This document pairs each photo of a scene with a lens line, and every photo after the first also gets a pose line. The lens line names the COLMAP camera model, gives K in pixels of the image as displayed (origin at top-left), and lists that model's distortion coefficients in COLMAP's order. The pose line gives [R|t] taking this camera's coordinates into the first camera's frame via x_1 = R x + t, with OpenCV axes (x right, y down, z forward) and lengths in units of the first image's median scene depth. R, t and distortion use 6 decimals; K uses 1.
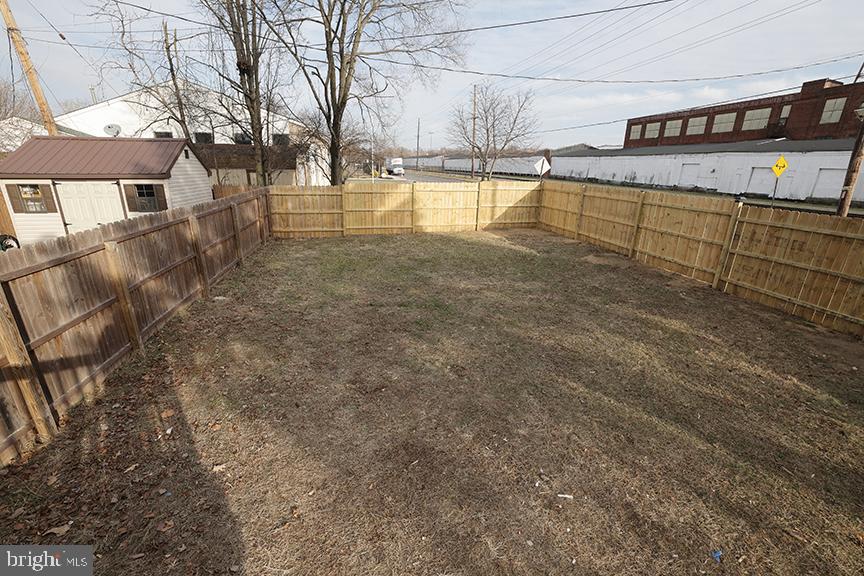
lens RADIAL K [[365.8, 0, 427.8], [0, 365.8, 287.1], [0, 0, 1]] dist [-0.029991, 0.009298]
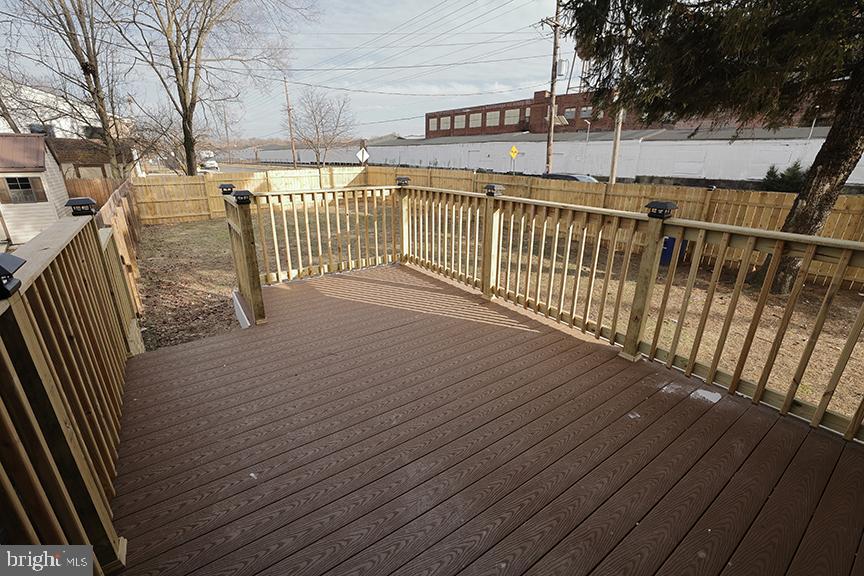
lens RADIAL K [[365.8, 0, 426.1], [0, 365.8, 290.5], [0, 0, 1]] dist [-0.029991, 0.009298]
pose [[0.894463, -0.165981, 0.415194, -0.051357], [0.152136, 0.986122, 0.066468, 0.044682], [-0.420465, 0.003713, 0.907301, -0.132643]]
